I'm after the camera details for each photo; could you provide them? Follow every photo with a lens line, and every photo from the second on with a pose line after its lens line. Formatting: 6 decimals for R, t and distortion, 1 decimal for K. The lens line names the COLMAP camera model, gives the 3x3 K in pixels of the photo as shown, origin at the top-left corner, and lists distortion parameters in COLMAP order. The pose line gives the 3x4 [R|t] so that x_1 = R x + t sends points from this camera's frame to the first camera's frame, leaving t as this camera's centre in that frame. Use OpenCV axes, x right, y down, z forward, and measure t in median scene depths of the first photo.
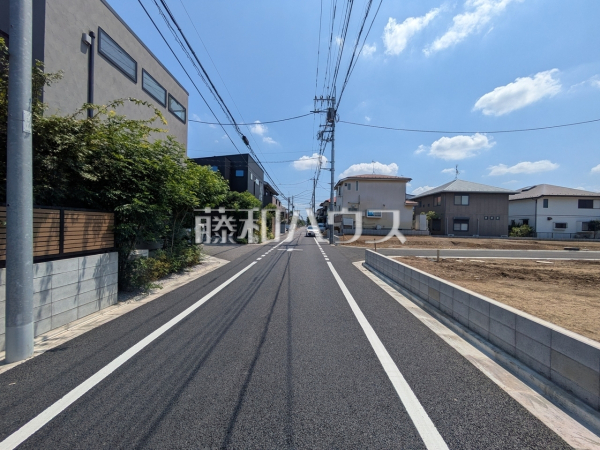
lens RADIAL K [[236.8, 0, 297.1], [0, 236.8, 228.4], [0, 0, 1]] dist [-0.000347, 0.001044]
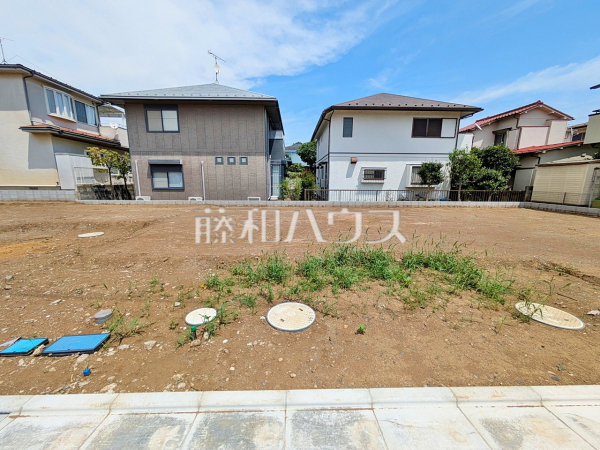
lens RADIAL K [[236.8, 0, 296.5], [0, 236.8, 217.7], [0, 0, 1]] dist [-0.000347, 0.001044]
pose [[0.998439, -0.025508, 0.049686, 0.921853], [0.017289, 0.987076, 0.159315, -0.004389], [-0.053107, -0.158207, 0.985977, 0.511714]]
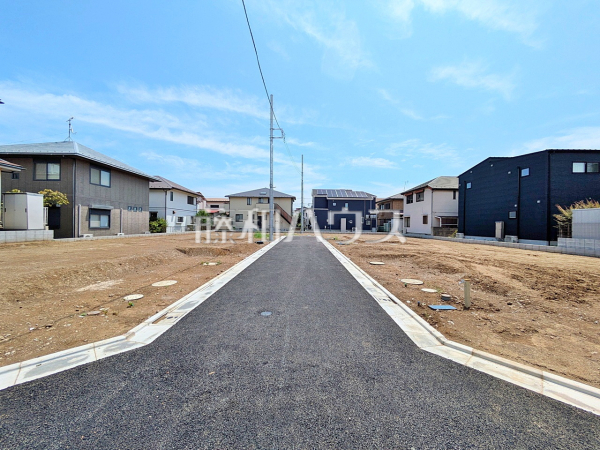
lens RADIAL K [[236.8, 0, 297.0], [0, 236.8, 223.4], [0, 0, 1]] dist [-0.000347, 0.001044]
pose [[-0.006383, -0.016791, 0.999839, 0.079078], [-0.005807, 0.999843, 0.016754, -0.014421], [-0.999963, -0.005699, -0.006480, 0.496886]]
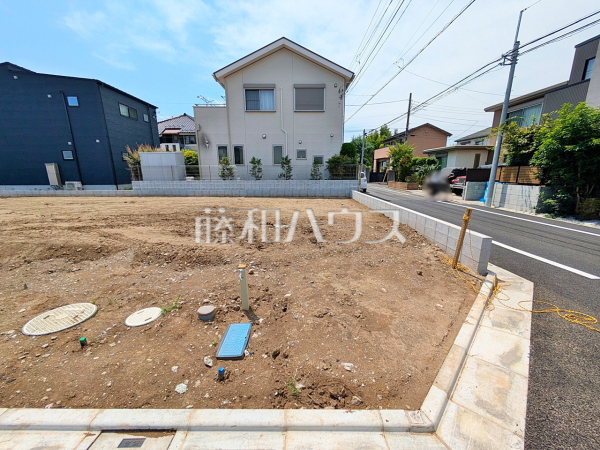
lens RADIAL K [[236.8, 0, 299.1], [0, 236.8, 225.5], [0, 0, 1]] dist [-0.000347, 0.001044]
pose [[-0.999195, -0.010364, -0.038756, 0.223470], [-0.019047, 0.972789, 0.230911, -0.010236], [0.035308, 0.231463, -0.972203, 0.464573]]
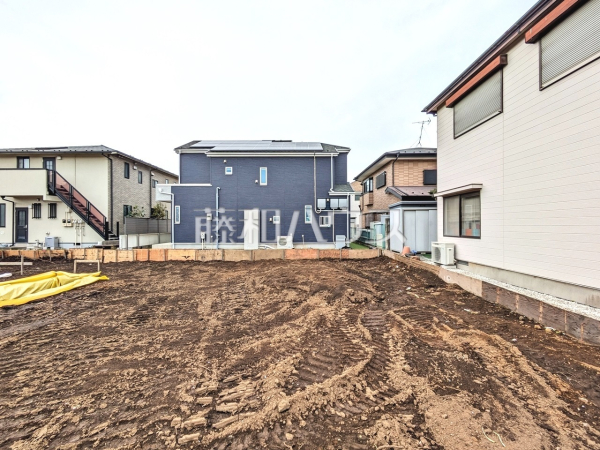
lens RADIAL K [[236.8, 0, 297.1], [0, 236.8, 223.9], [0, 0, 1]] dist [-0.000347, 0.001044]
pose [[-0.011517, -0.018903, 0.999755, 0.952666], [0.011535, 0.999752, 0.019036, -0.001380], [-0.999867, 0.011751, -0.011296, 0.141928]]
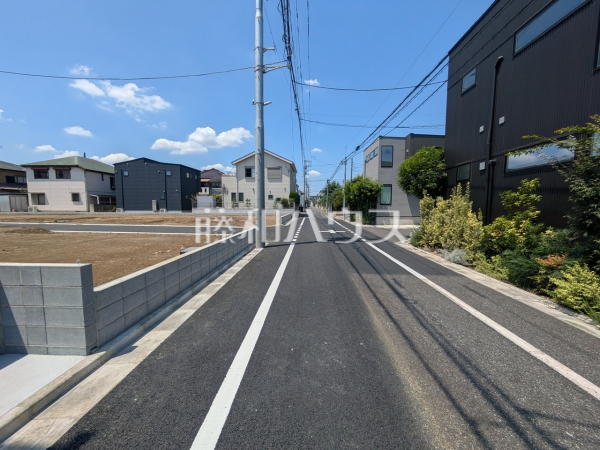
lens RADIAL K [[236.8, 0, 295.2], [0, 236.8, 221.3], [0, 0, 1]] dist [-0.000347, 0.001044]
pose [[-0.999592, -0.025452, 0.012976, 0.082198], [-0.024184, 0.995654, 0.089937, -0.028669], [-0.015208, 0.089587, -0.995863, 0.973363]]
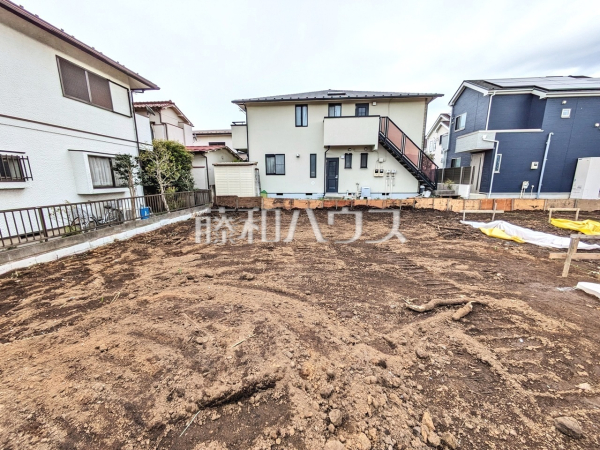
lens RADIAL K [[236.8, 0, 295.8], [0, 236.8, 225.2], [0, 0, 1]] dist [-0.000347, 0.001044]
pose [[0.064219, -0.218125, 0.973806, 0.930785], [0.018025, 0.975914, 0.217409, -0.003899], [-0.997773, 0.003591, 0.066604, 0.744302]]
